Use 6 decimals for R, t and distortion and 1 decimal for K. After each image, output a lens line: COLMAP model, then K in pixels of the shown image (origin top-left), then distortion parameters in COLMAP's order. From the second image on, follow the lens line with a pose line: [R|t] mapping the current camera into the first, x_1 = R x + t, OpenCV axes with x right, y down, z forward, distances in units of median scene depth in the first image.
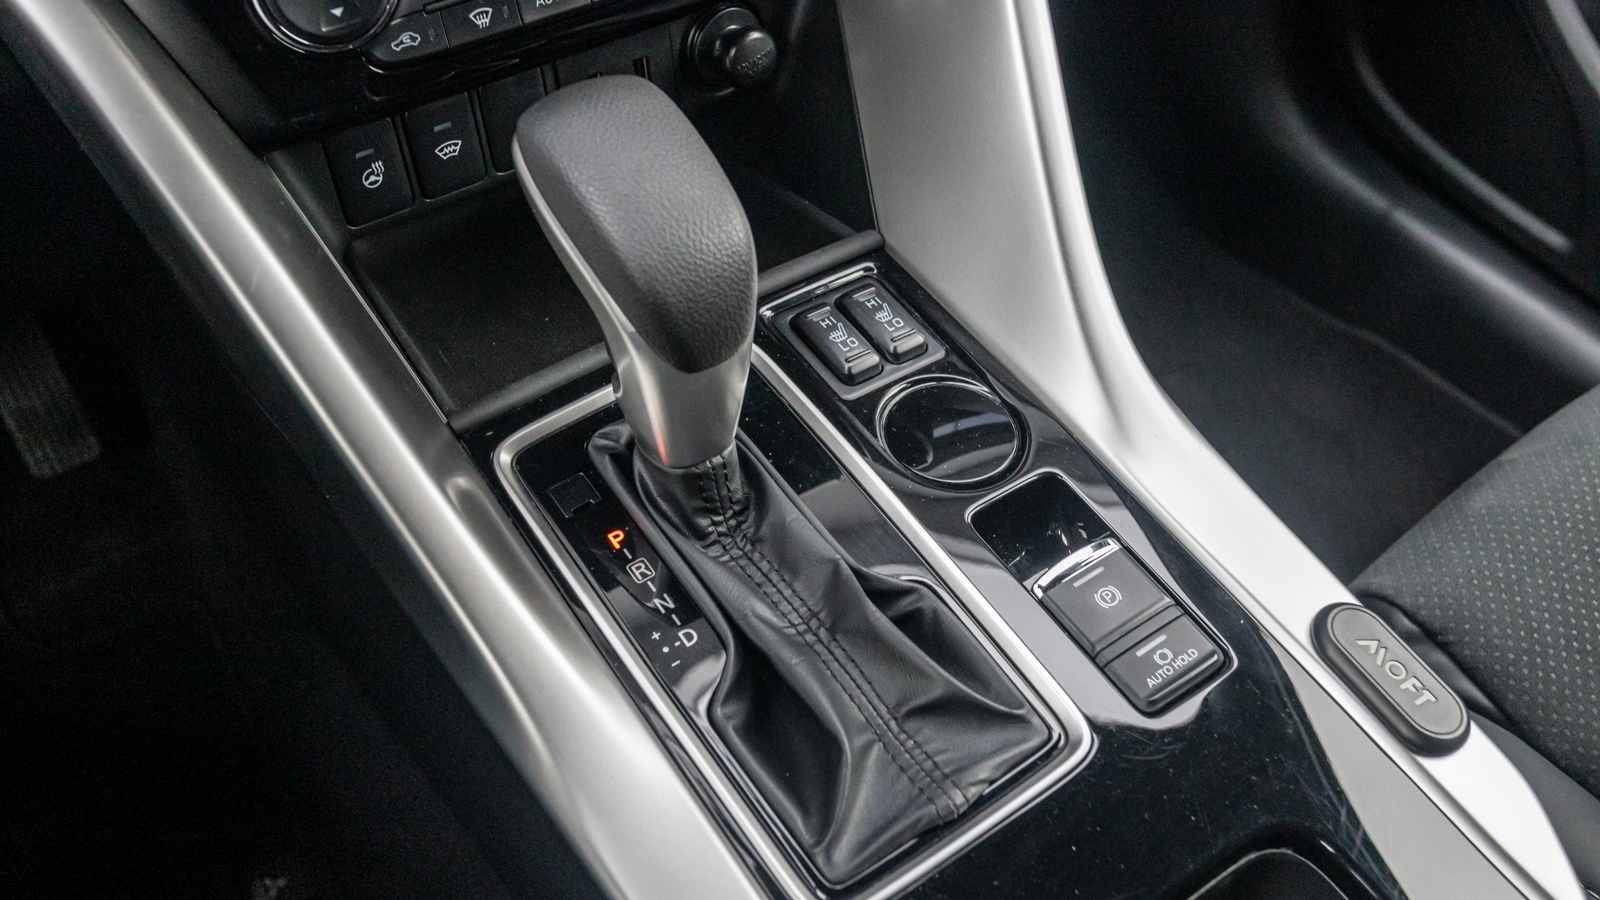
lens RADIAL K [[1427.9, 0, 800.0], [0, 1427.9, 450.0], [0, 0, 1]] dist [0.009010, 0.004172]
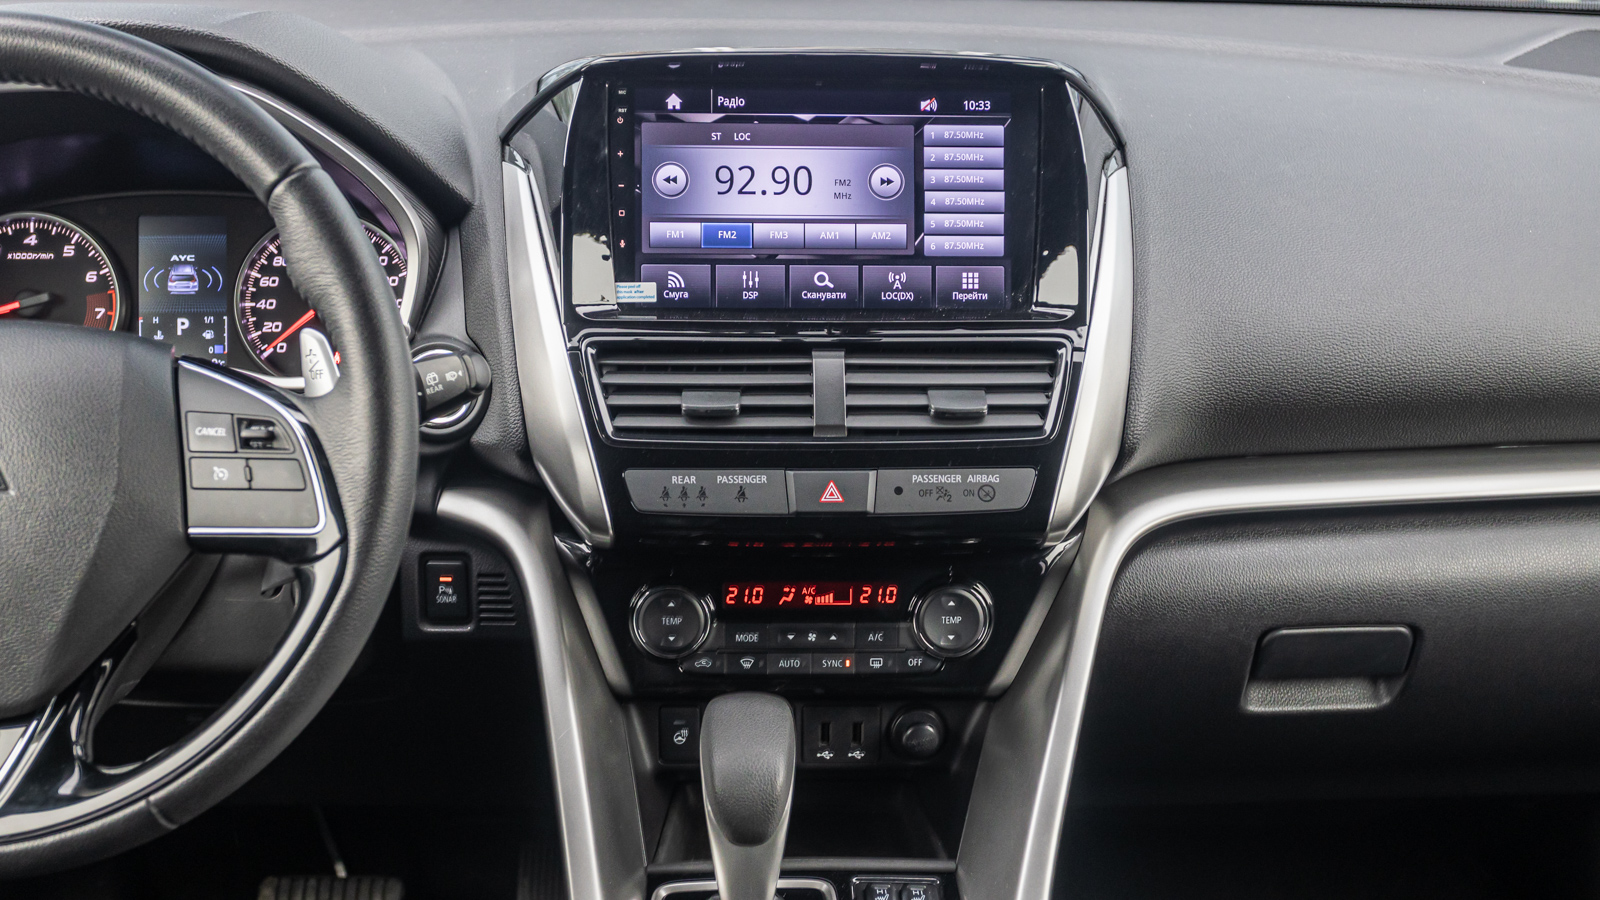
lens RADIAL K [[1737.5, 0, 836.0], [0, 1737.5, 543.0], [0, 0, 1]] dist [0.016689, -0.011890]
pose [[0.846912, 0.177269, -0.501314, 0.903323], [-0.394132, 0.842138, -0.368054, 0.322647], [0.356931, 0.509293, 0.783084, -0.737316]]
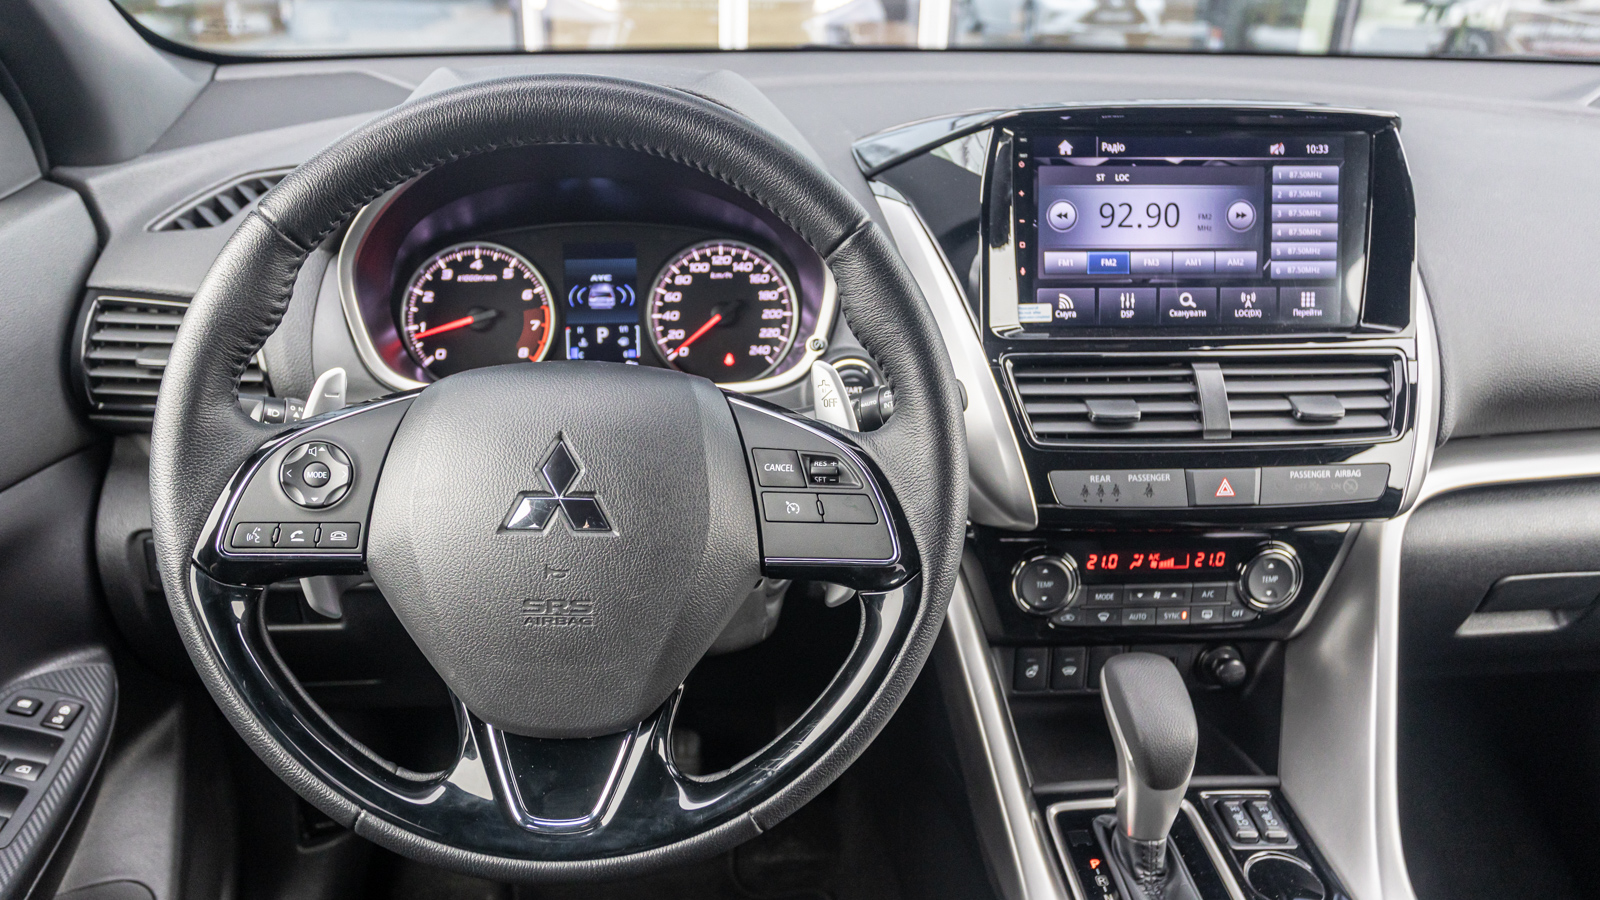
lens RADIAL K [[1113.7, 0, 793.2], [0, 1113.7, 484.0], [0, 0, 1]] dist [-0.004998, 0.000670]
pose [[0.857413, 0.200338, -0.474032, 0.134638], [-0.378852, 0.869130, -0.317938, 0.236087], [0.348300, 0.452192, 0.821102, -0.643231]]
